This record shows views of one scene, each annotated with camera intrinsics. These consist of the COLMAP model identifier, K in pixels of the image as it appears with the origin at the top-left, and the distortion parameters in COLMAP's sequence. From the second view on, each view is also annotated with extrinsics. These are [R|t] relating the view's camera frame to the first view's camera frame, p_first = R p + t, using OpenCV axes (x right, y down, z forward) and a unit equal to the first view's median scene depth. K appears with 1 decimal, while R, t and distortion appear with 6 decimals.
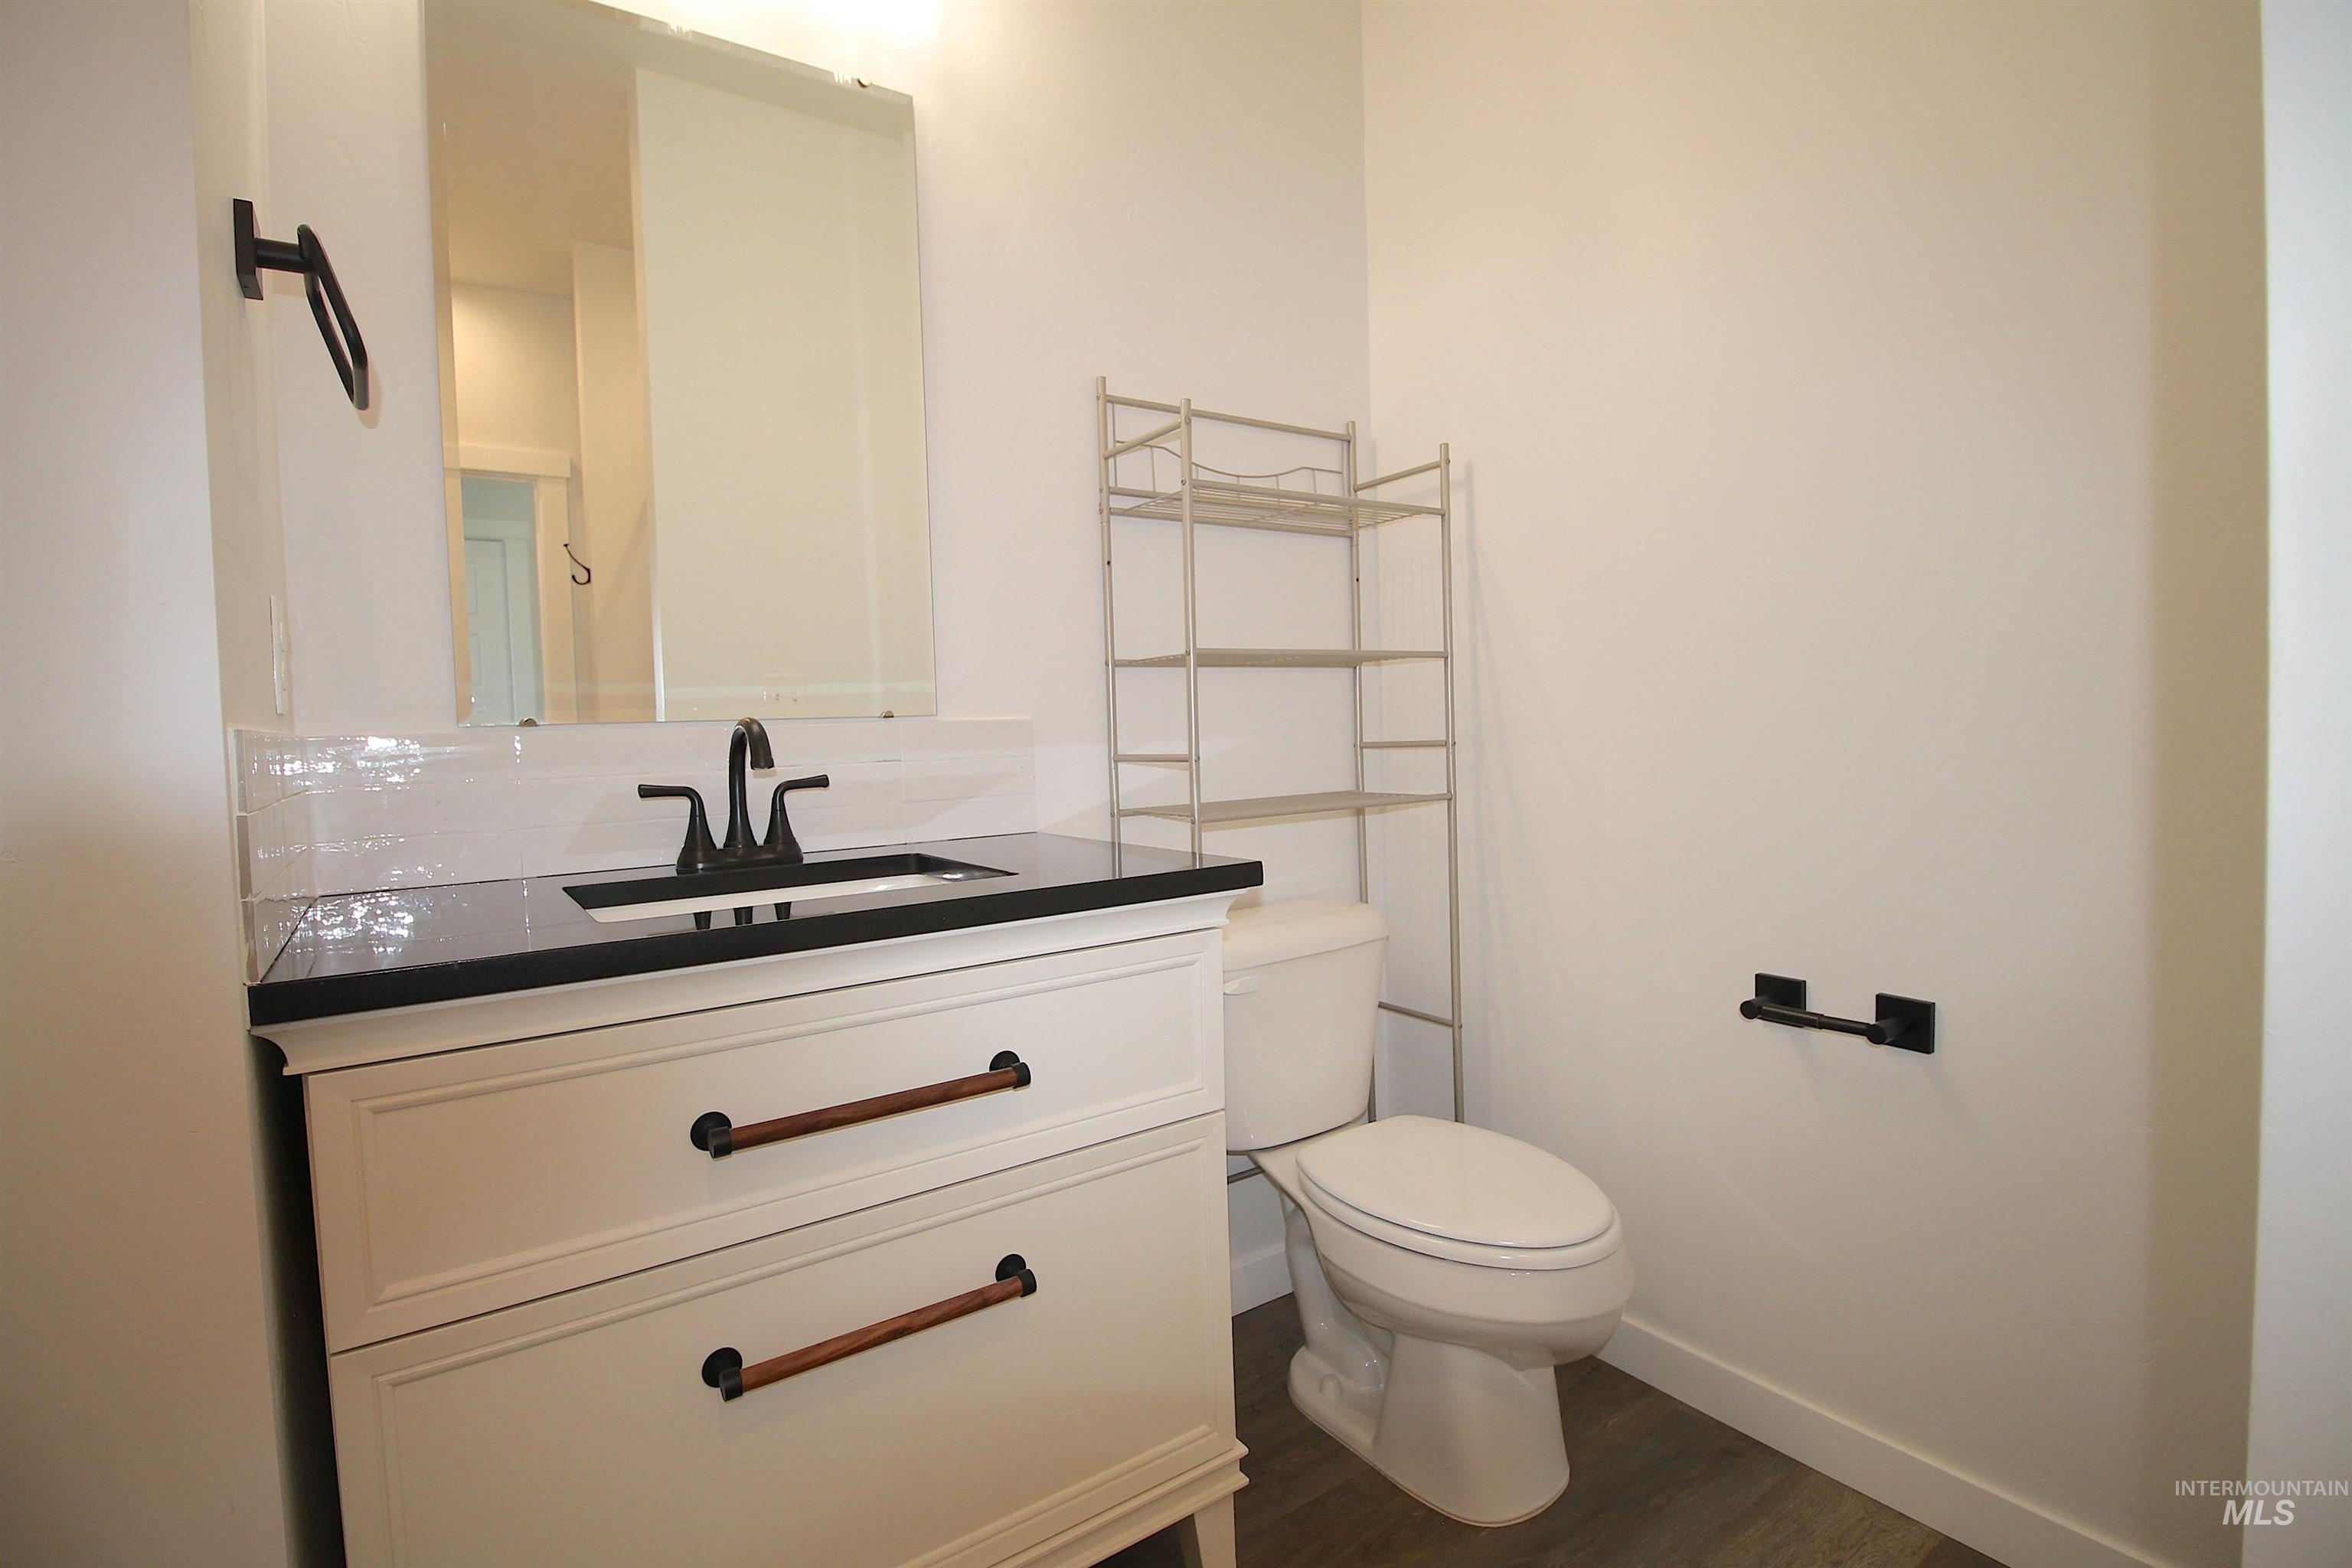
lens RADIAL K [[1092.0, 0, 1166.9], [0, 1092.0, 790.6], [0, 0, 1]] dist [-0.012668, -0.002468]
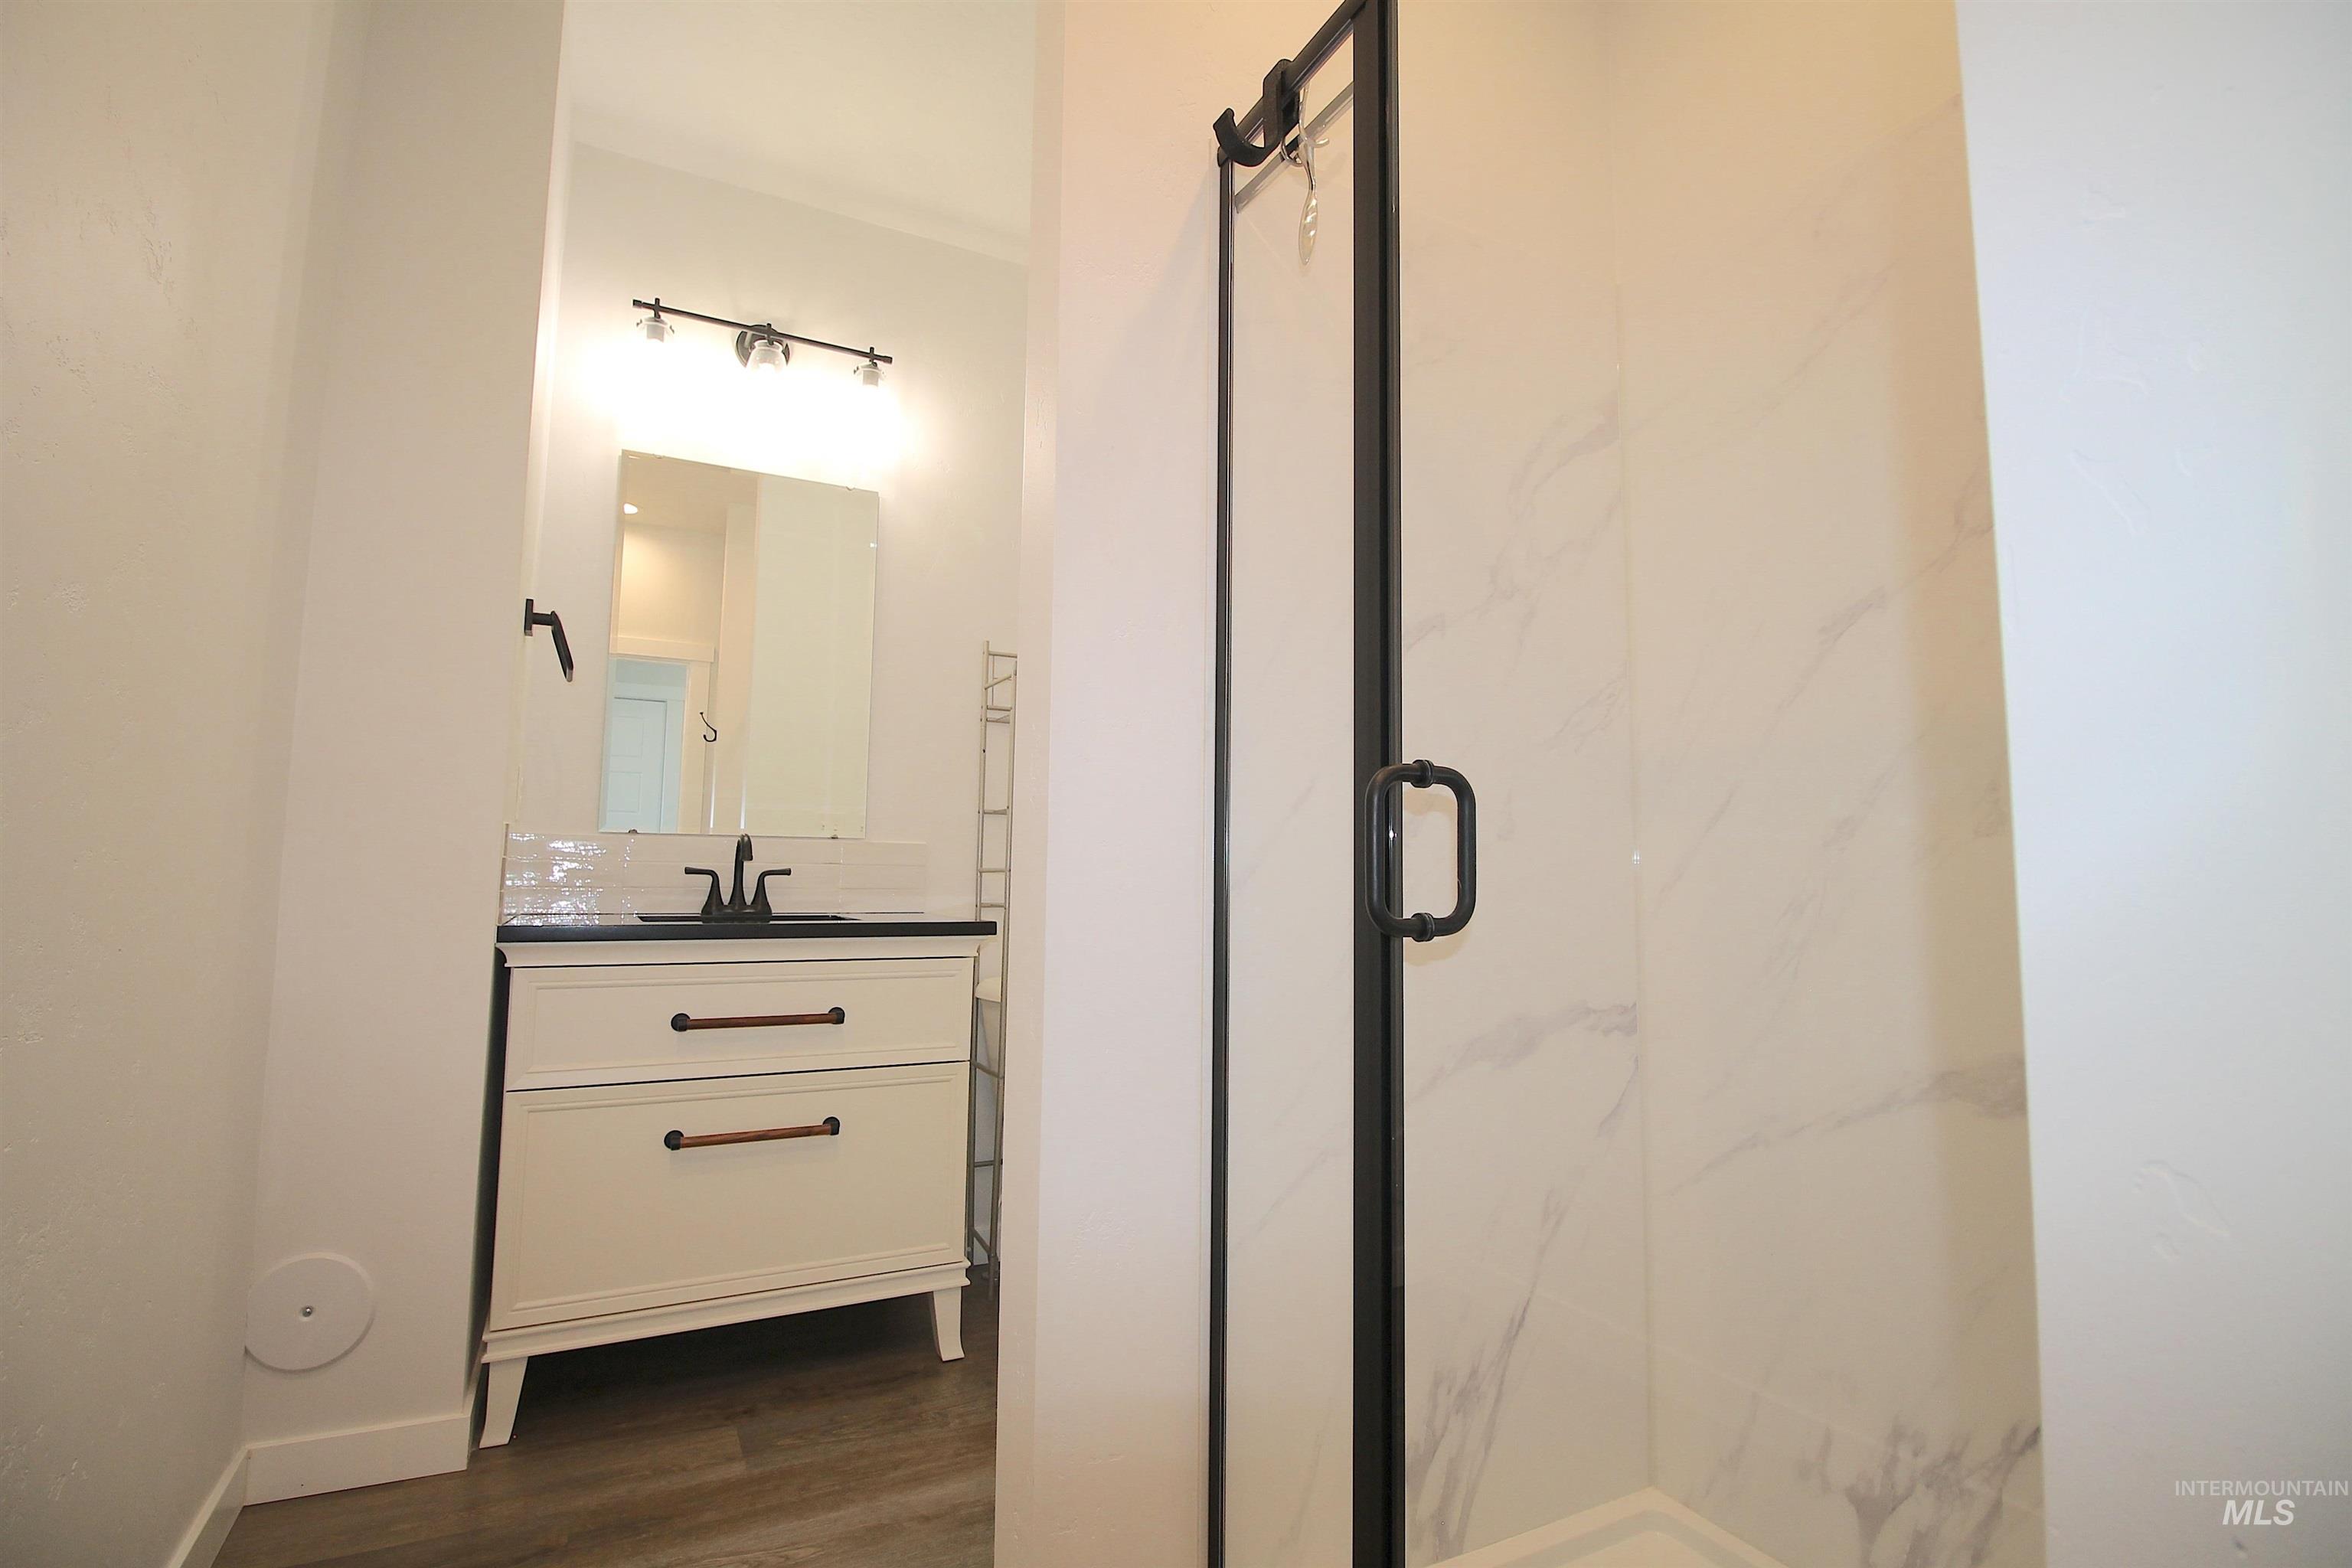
lens RADIAL K [[1092.0, 0, 1176.9], [0, 1092.0, 787.7], [0, 0, 1]] dist [-0.012668, -0.002468]
pose [[0.993129, 0.032097, -0.112535, 0.535961], [-0.047414, 0.989547, -0.136194, 0.071126], [0.106988, 0.140594, 0.984270, -0.734903]]
